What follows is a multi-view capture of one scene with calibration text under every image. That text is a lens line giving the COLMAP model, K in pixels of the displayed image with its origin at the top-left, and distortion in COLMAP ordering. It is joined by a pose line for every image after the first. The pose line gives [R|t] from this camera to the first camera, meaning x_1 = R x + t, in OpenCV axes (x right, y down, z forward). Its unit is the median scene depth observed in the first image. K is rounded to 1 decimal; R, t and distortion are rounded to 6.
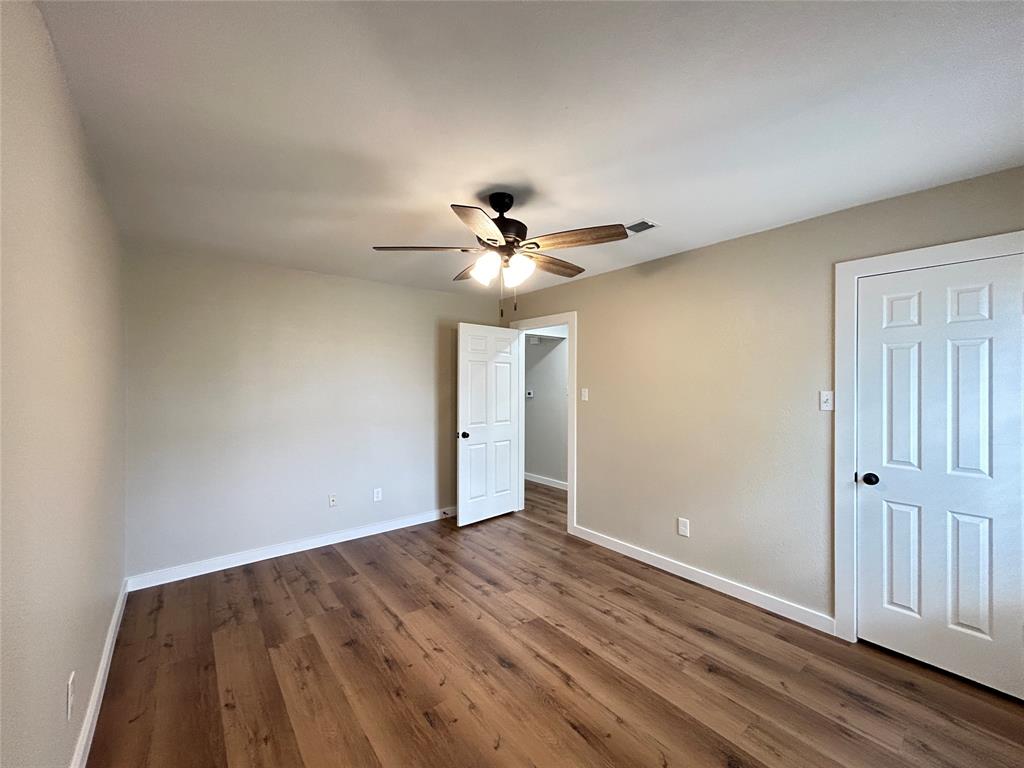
lens RADIAL K [[415.5, 0, 511.1], [0, 415.5, 382.7], [0, 0, 1]] dist [0.000638, 0.000081]
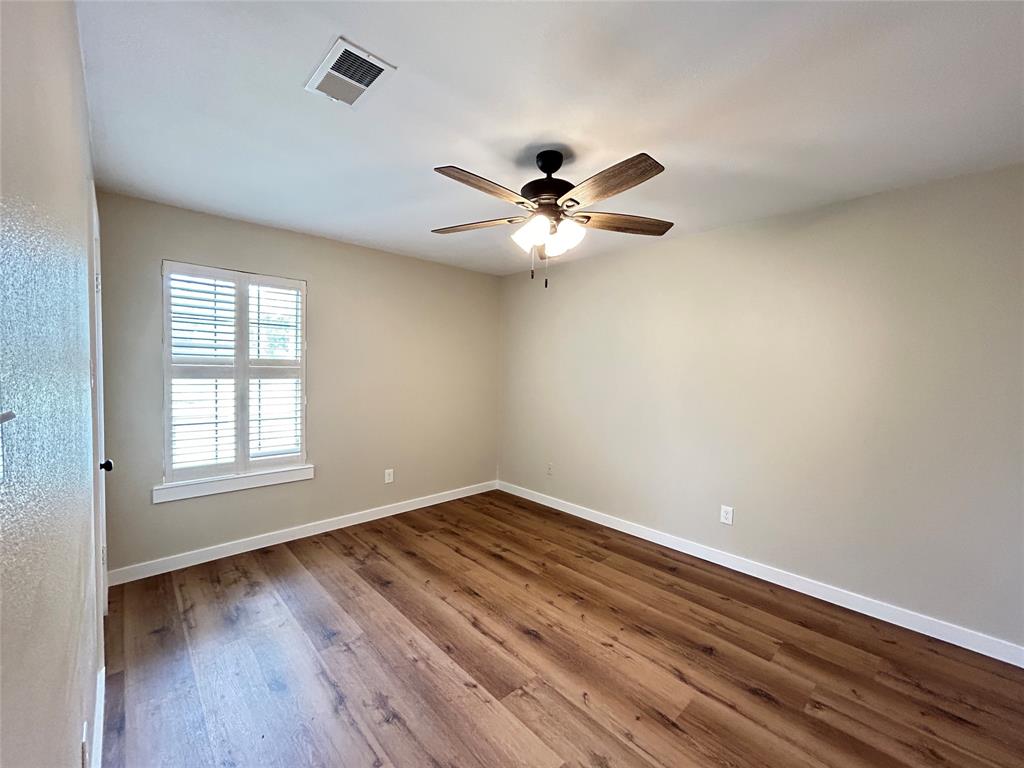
lens RADIAL K [[415.5, 0, 511.1], [0, 415.5, 382.7], [0, 0, 1]] dist [0.000638, 0.000081]
pose [[-0.996397, -0.016030, -0.083284, 0.130867], [-0.019167, 0.999131, 0.037004, 0.022135], [0.082618, 0.038467, -0.995839, 1.918984]]
